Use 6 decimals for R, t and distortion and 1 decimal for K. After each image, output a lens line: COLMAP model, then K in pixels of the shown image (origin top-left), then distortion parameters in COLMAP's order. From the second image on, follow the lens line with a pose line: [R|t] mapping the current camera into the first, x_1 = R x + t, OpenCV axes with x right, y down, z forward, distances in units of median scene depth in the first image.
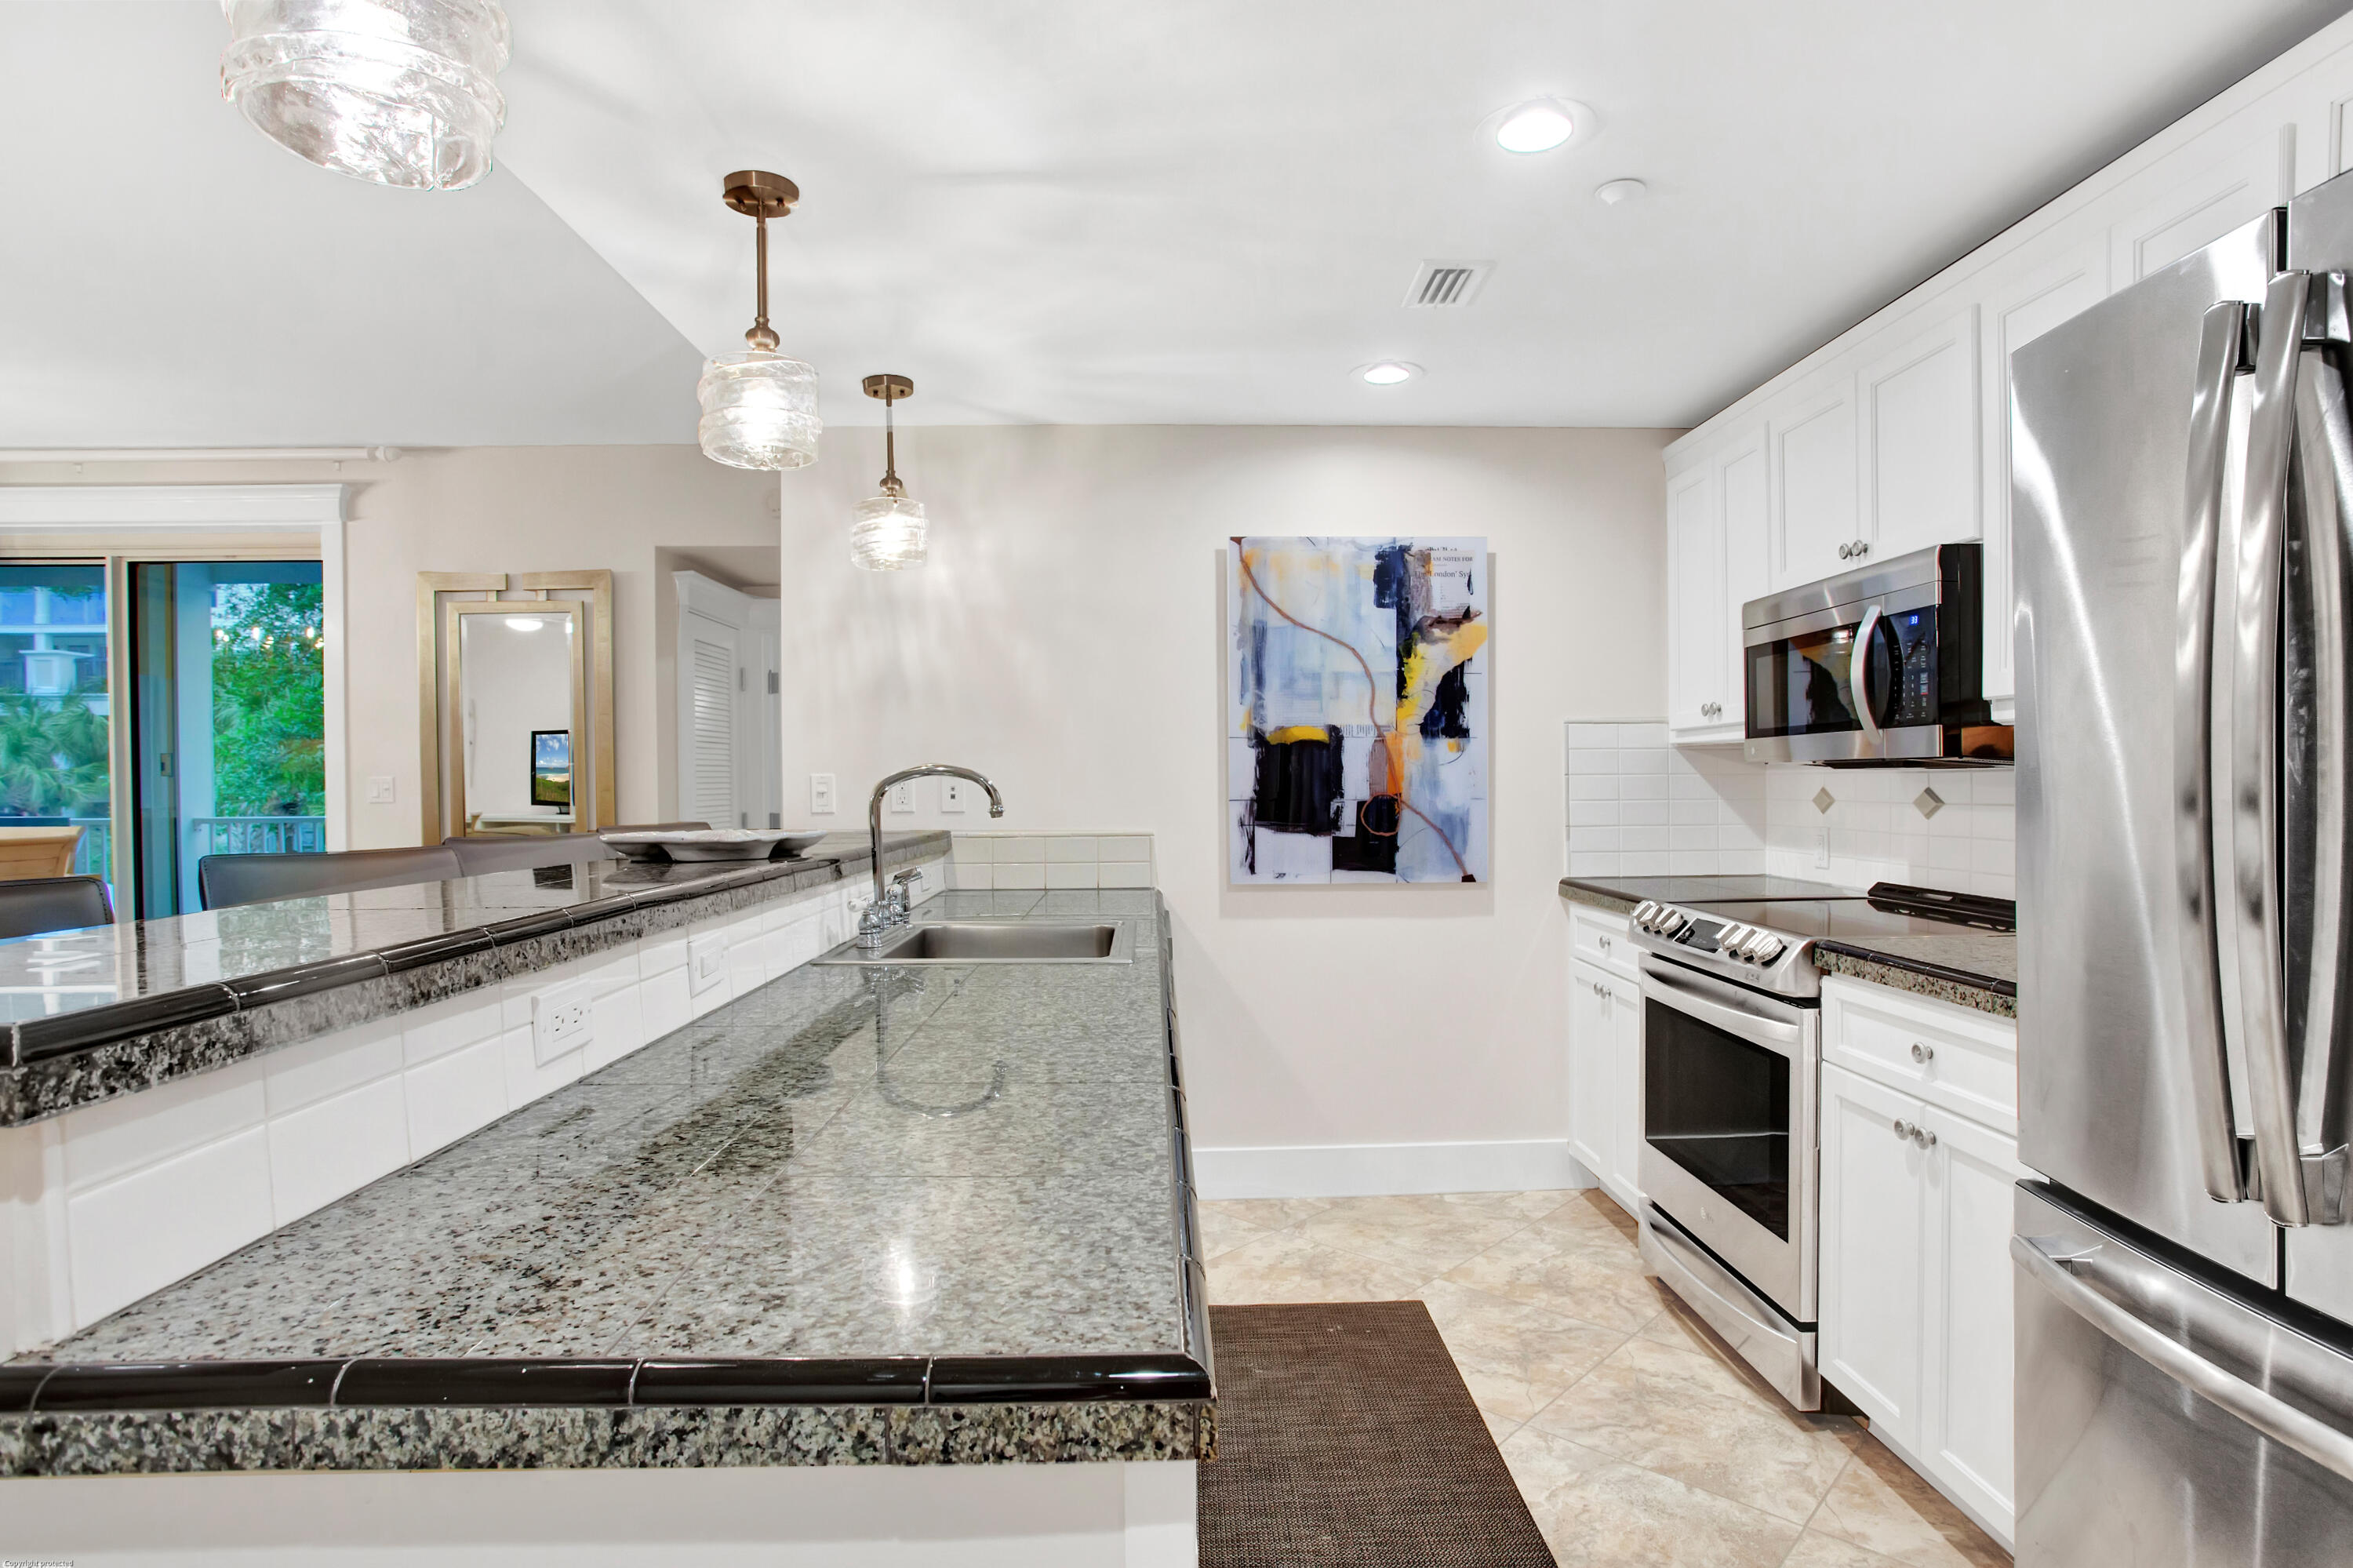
lens RADIAL K [[1251.7, 0, 1176.5], [0, 1251.7, 784.0], [0, 0, 1]] dist [-0.029328, 0.000511]
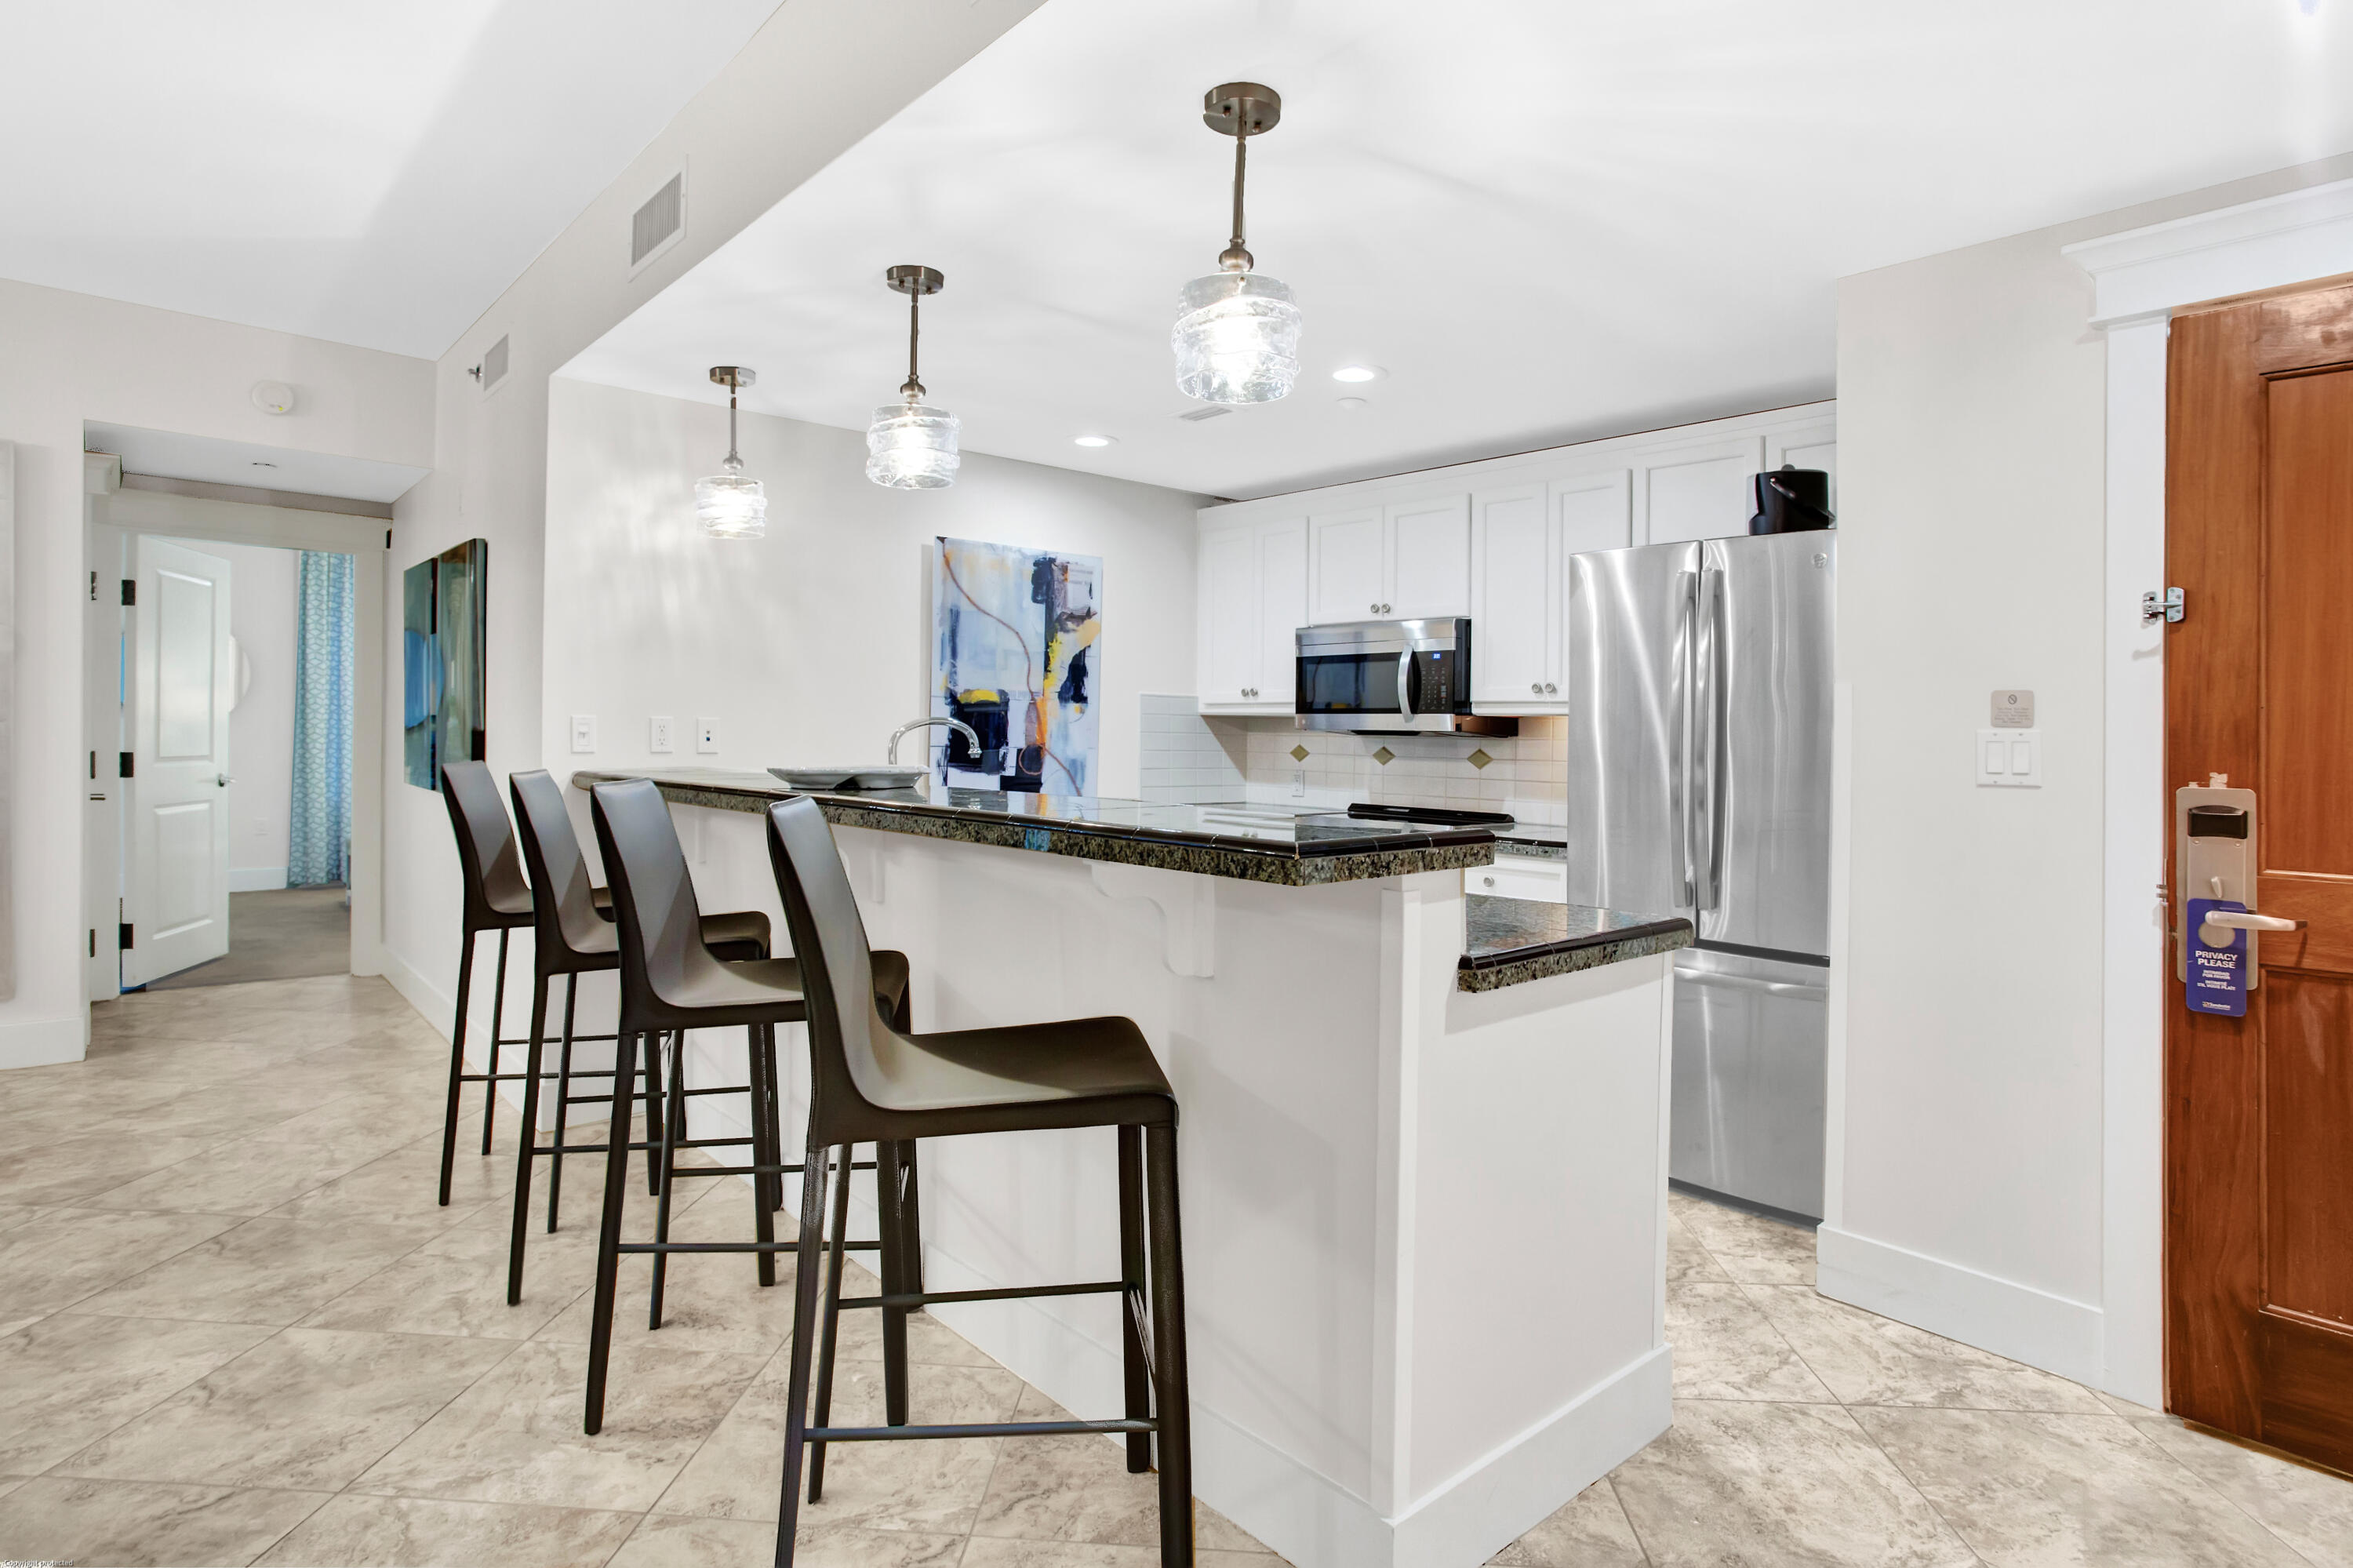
lens RADIAL K [[1251.7, 0, 1176.5], [0, 1251.7, 784.0], [0, 0, 1]] dist [-0.029328, 0.000511]
pose [[0.773236, -0.003081, 0.634111, -0.563431], [-0.024428, 0.999101, 0.034643, 0.001264], [-0.633647, -0.042278, 0.772466, -0.128124]]
